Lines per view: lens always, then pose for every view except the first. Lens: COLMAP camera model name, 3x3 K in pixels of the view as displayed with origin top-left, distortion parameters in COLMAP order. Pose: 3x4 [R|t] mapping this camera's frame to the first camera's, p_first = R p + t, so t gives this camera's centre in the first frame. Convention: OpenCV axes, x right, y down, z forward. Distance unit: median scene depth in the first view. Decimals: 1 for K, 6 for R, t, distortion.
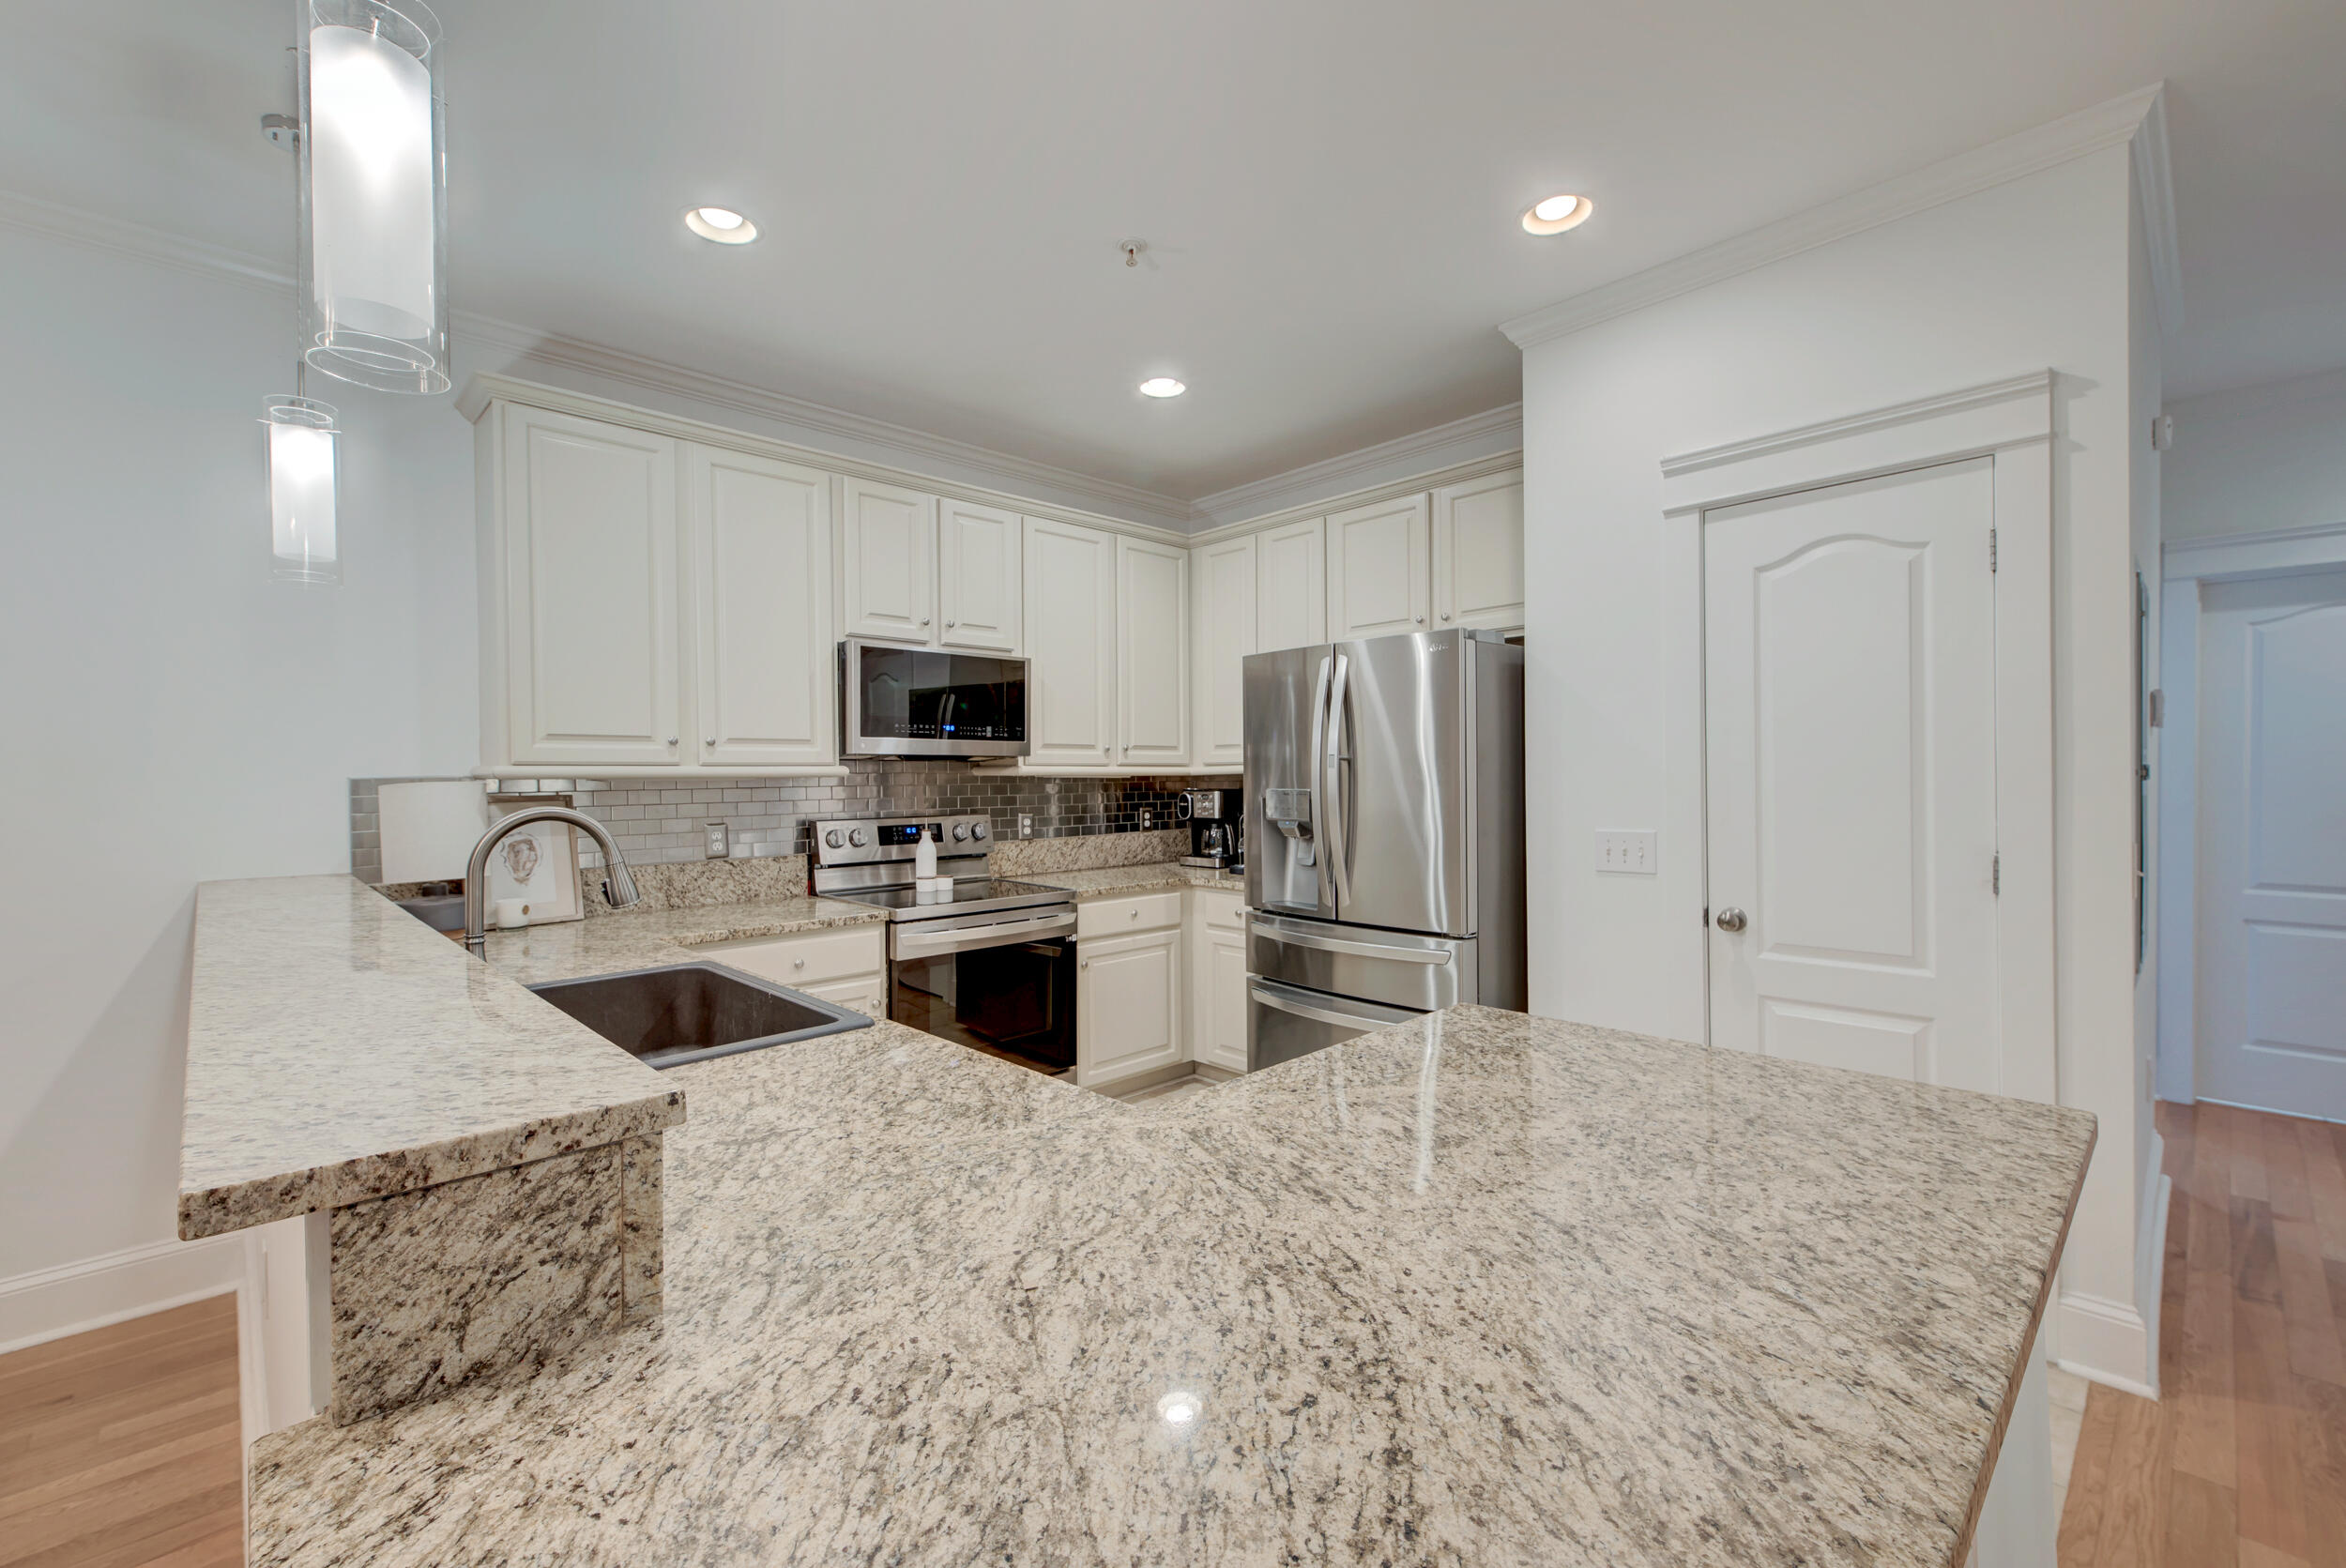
lens RADIAL K [[972.3, 0, 1173.0], [0, 972.3, 784.0], [0, 0, 1]] dist [0.014166, -0.000278]
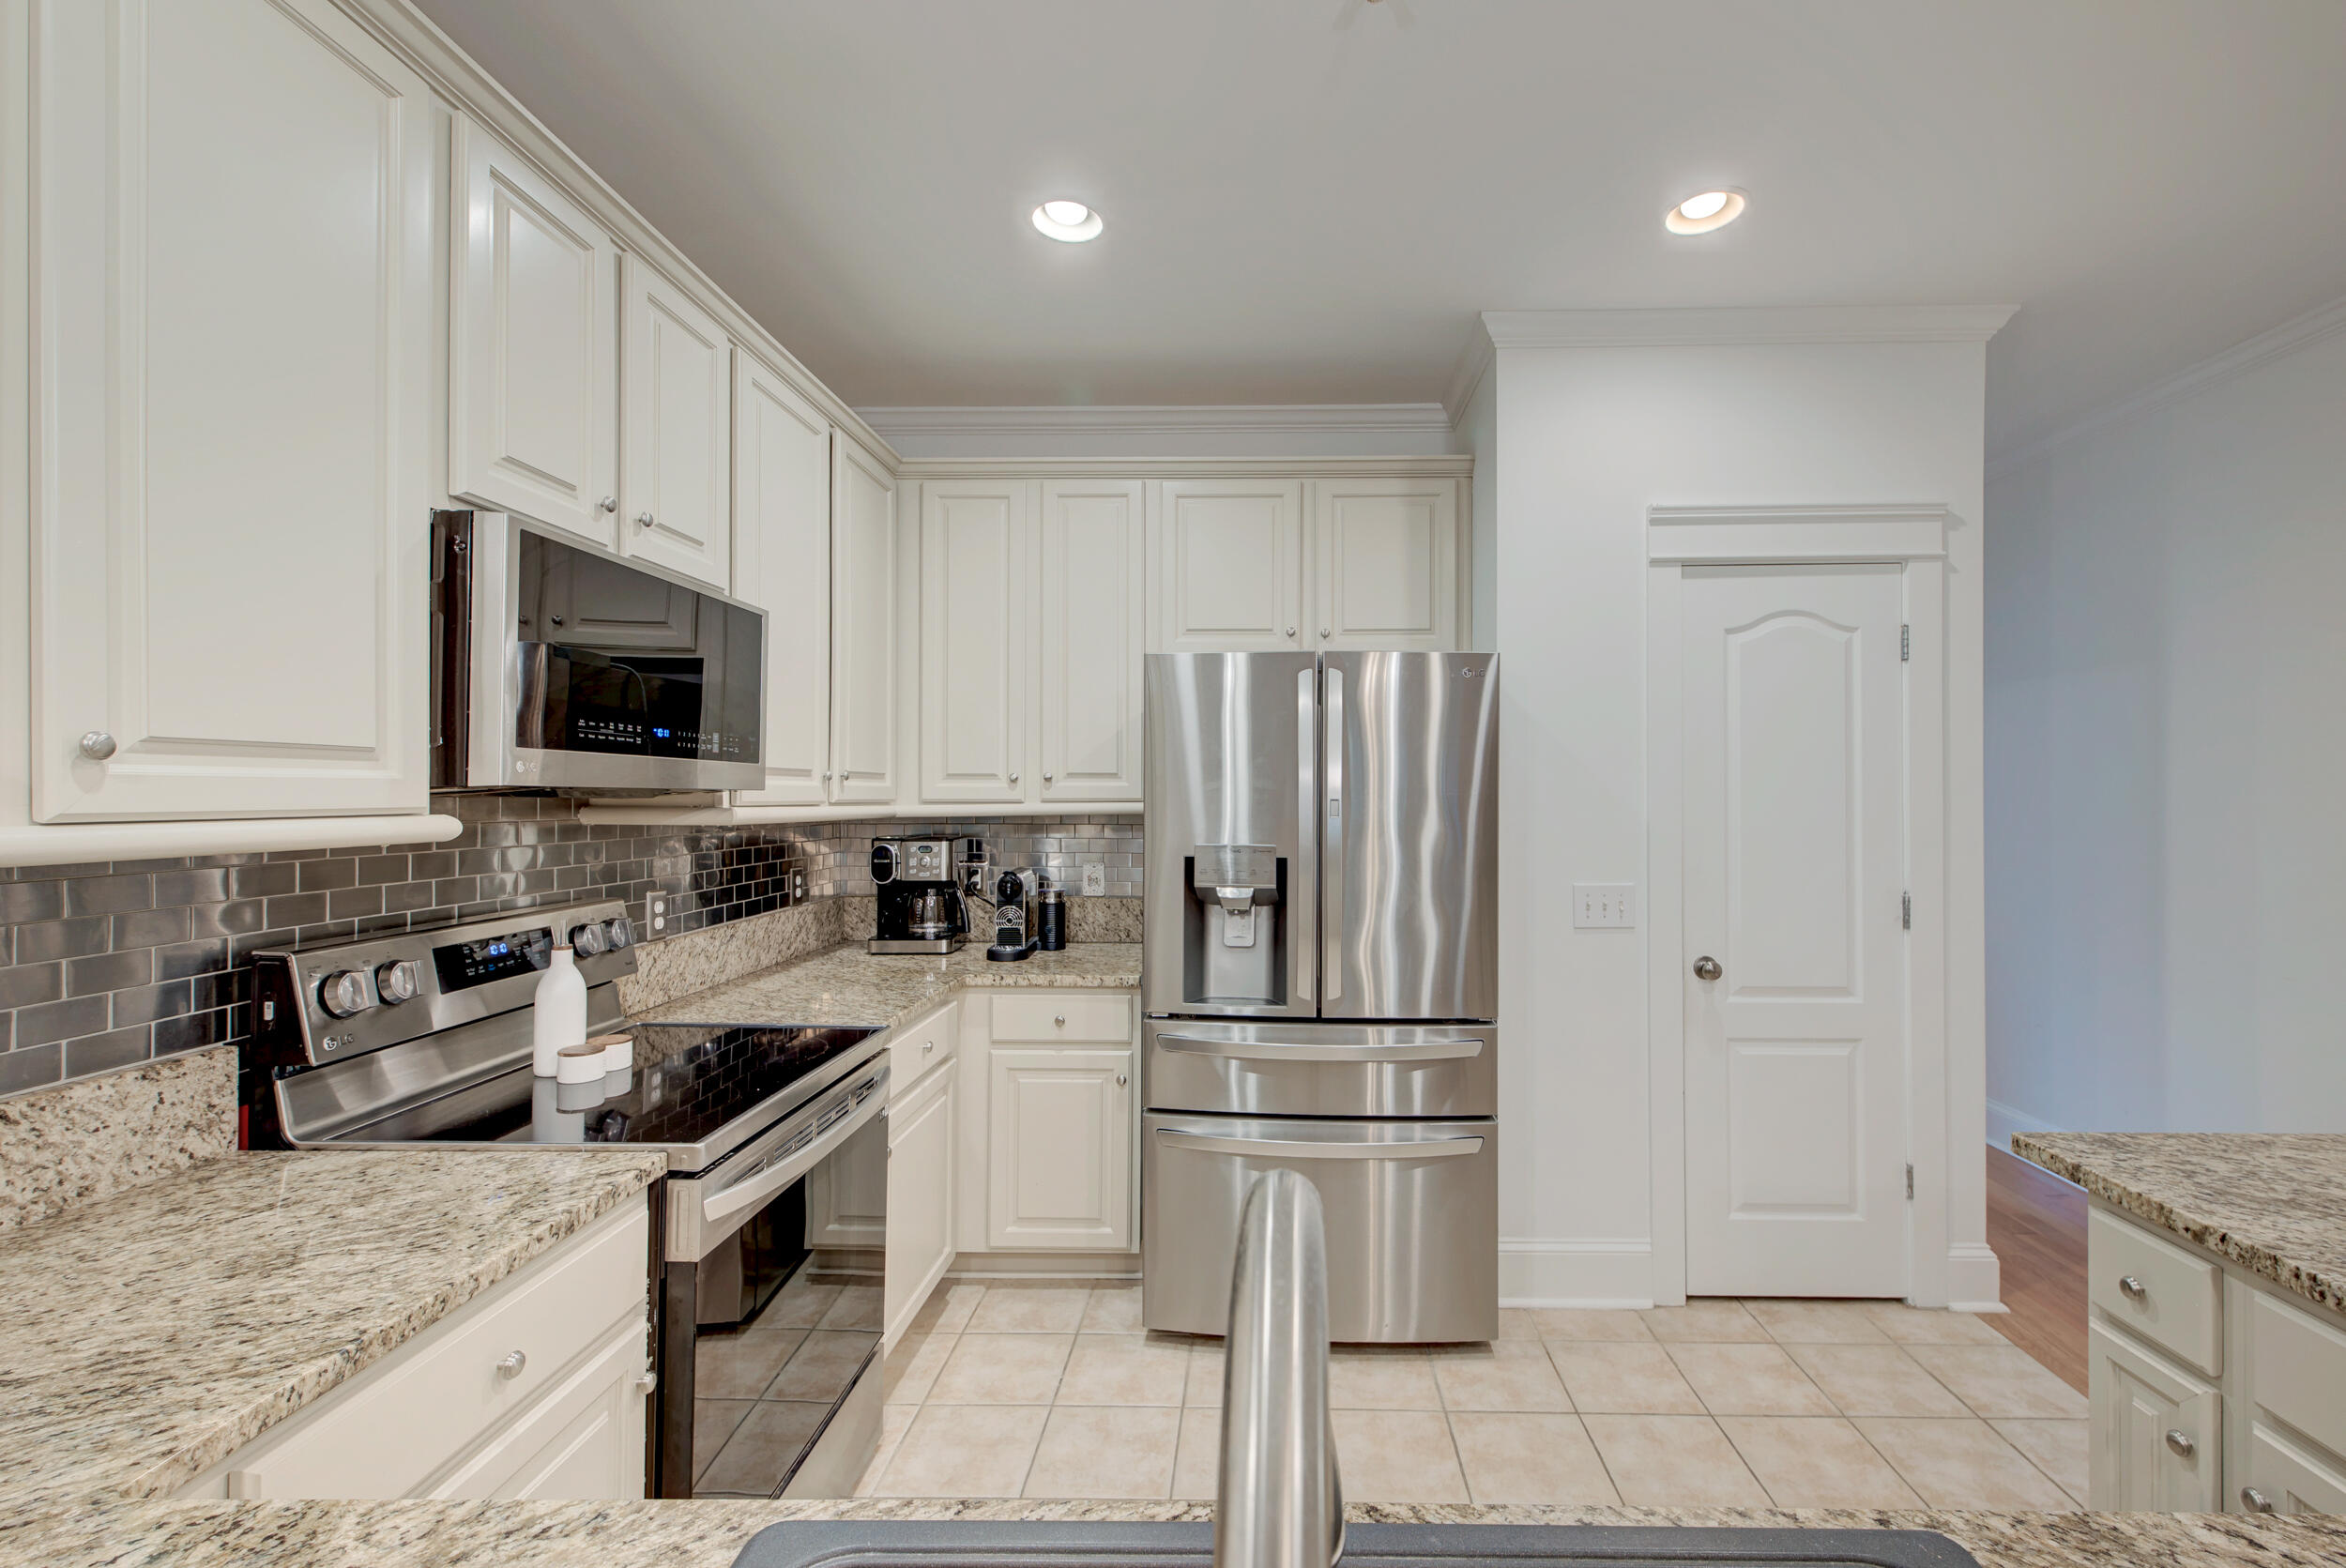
lens RADIAL K [[997.7, 0, 1235.2], [0, 997.7, 785.7], [0, 0, 1]] dist [0.017187, -0.000079]
pose [[0.705812, 0.015864, 0.708221, -0.402862], [-0.002277, 0.999795, -0.020125, -0.022981], [-0.708395, 0.012592, 0.705704, 0.466705]]
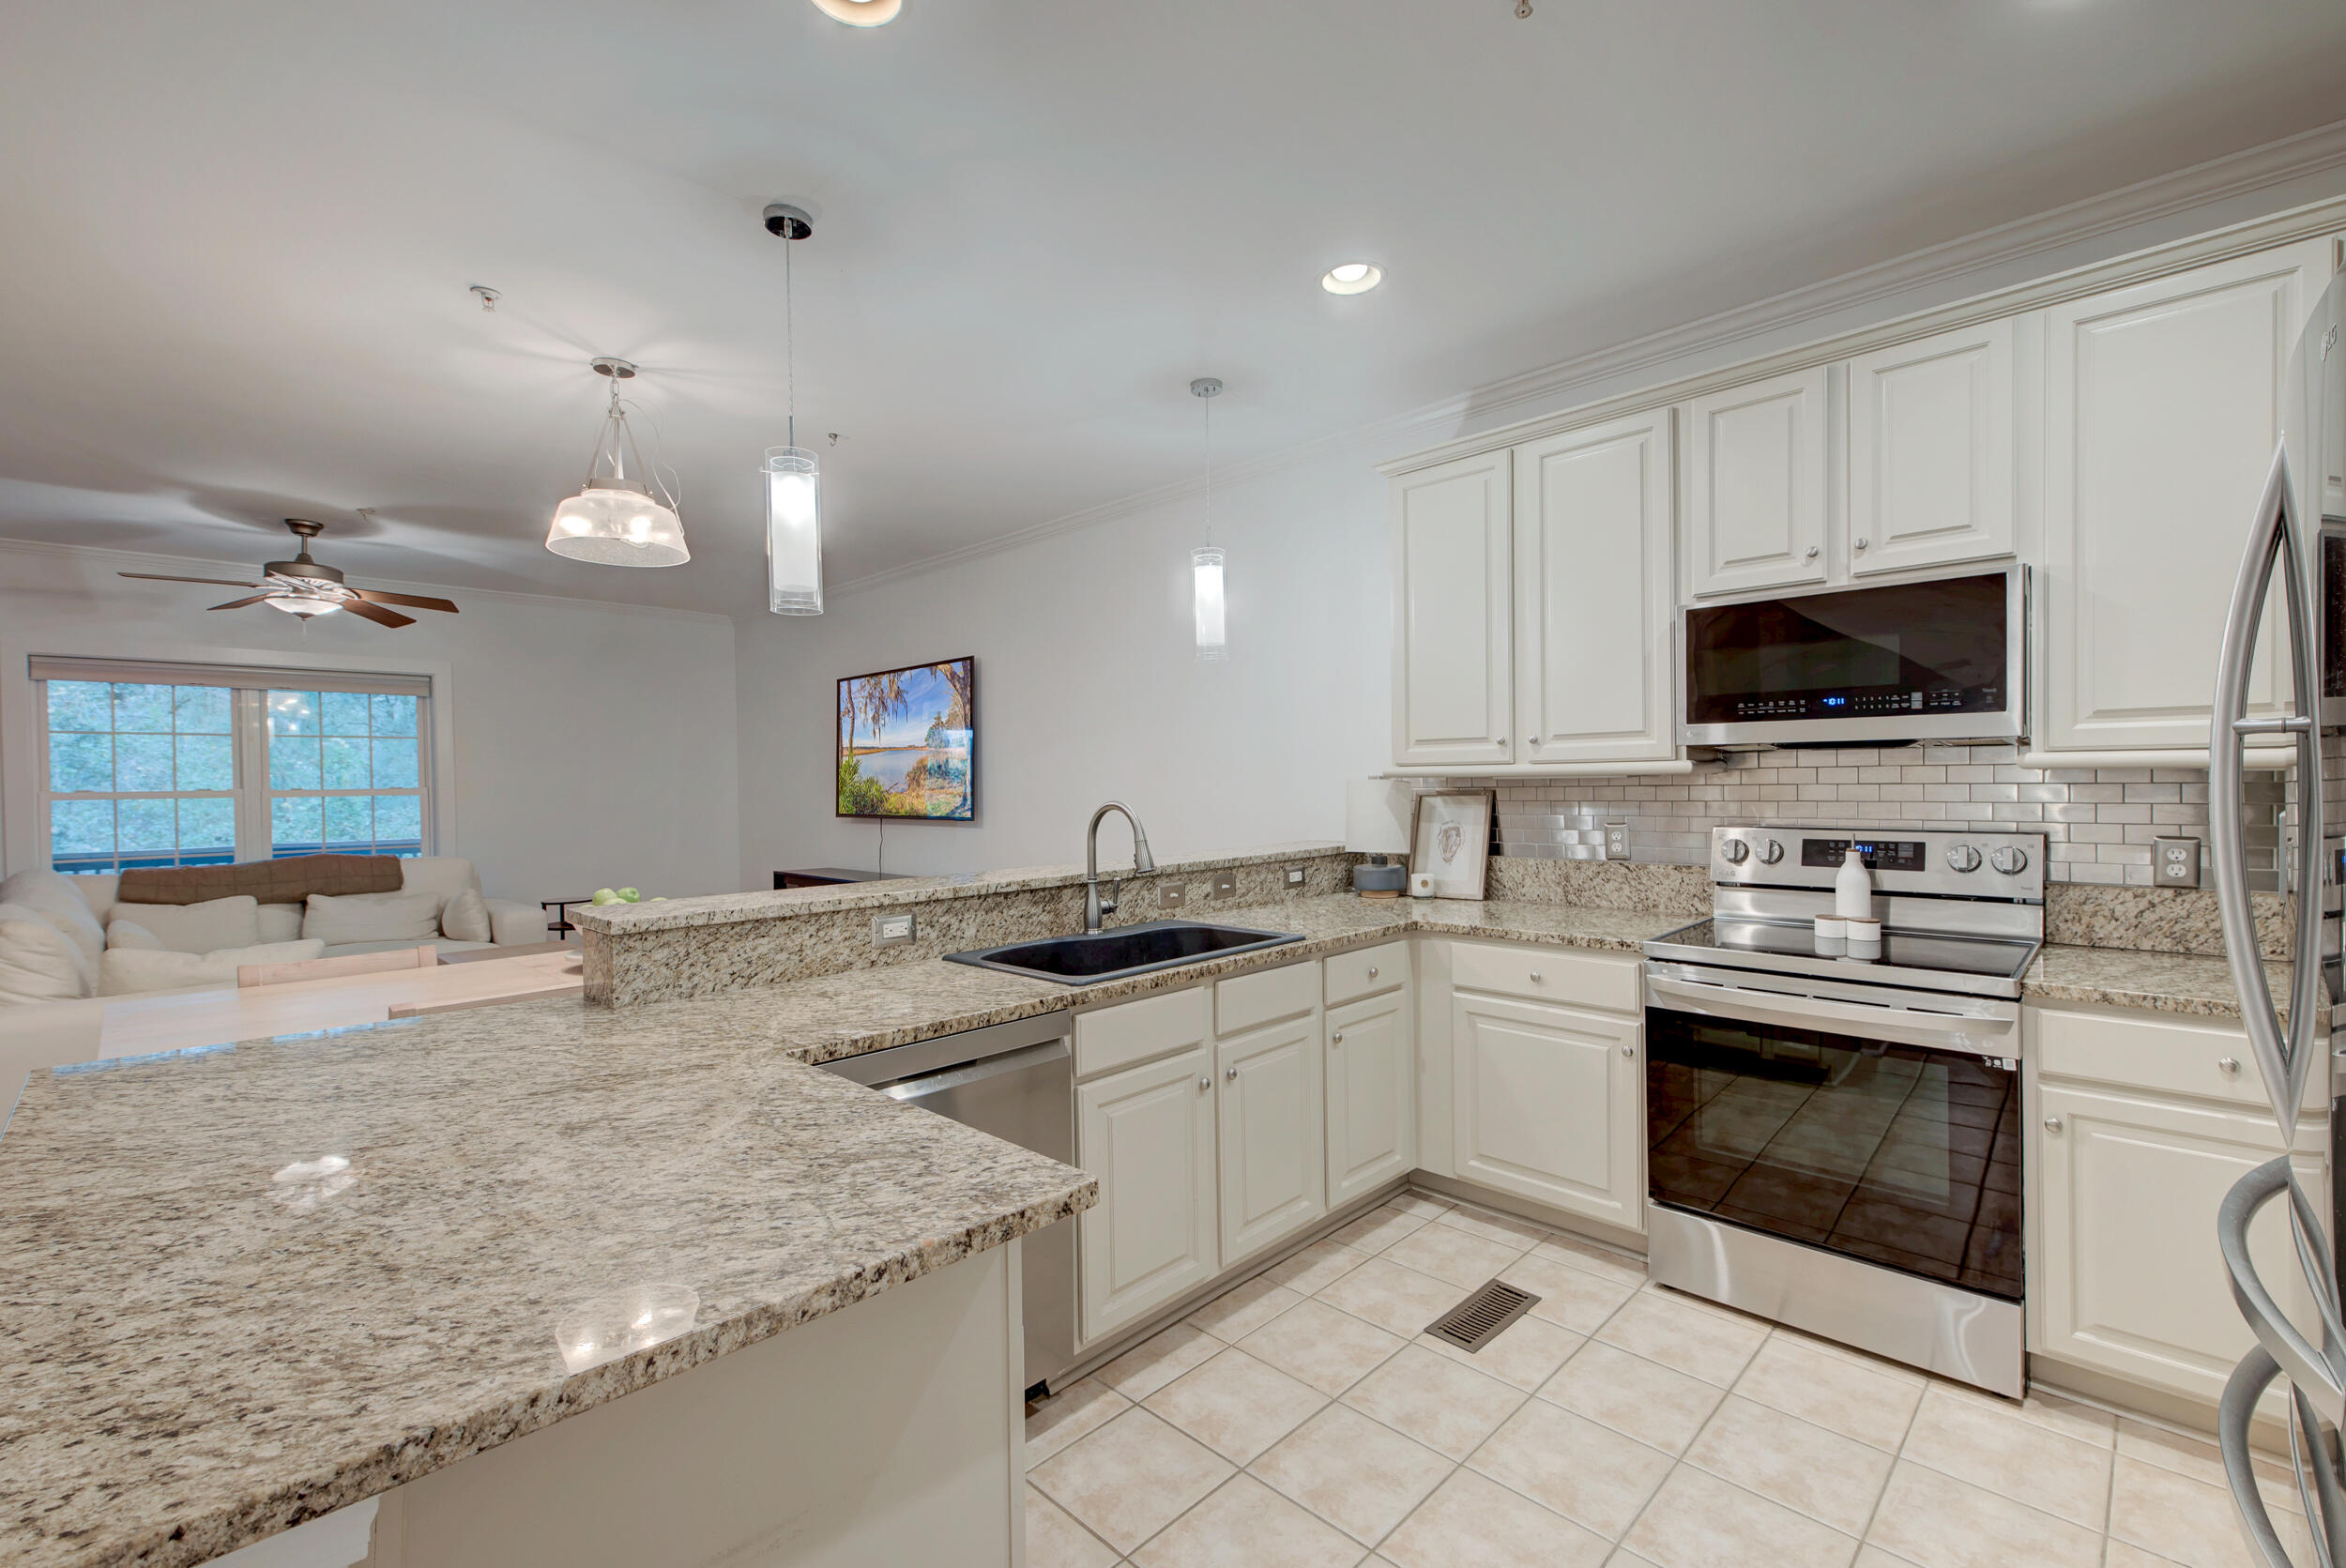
lens RADIAL K [[984.2, 0, 1172.6], [0, 984.2, 790.7], [0, 0, 1]] dist [0.020544, -0.005504]
pose [[0.044767, 0.019595, -0.998805, 0.464898], [0.005436, 0.999788, 0.019858, -0.012005], [0.998983, -0.006319, 0.044651, 0.530006]]
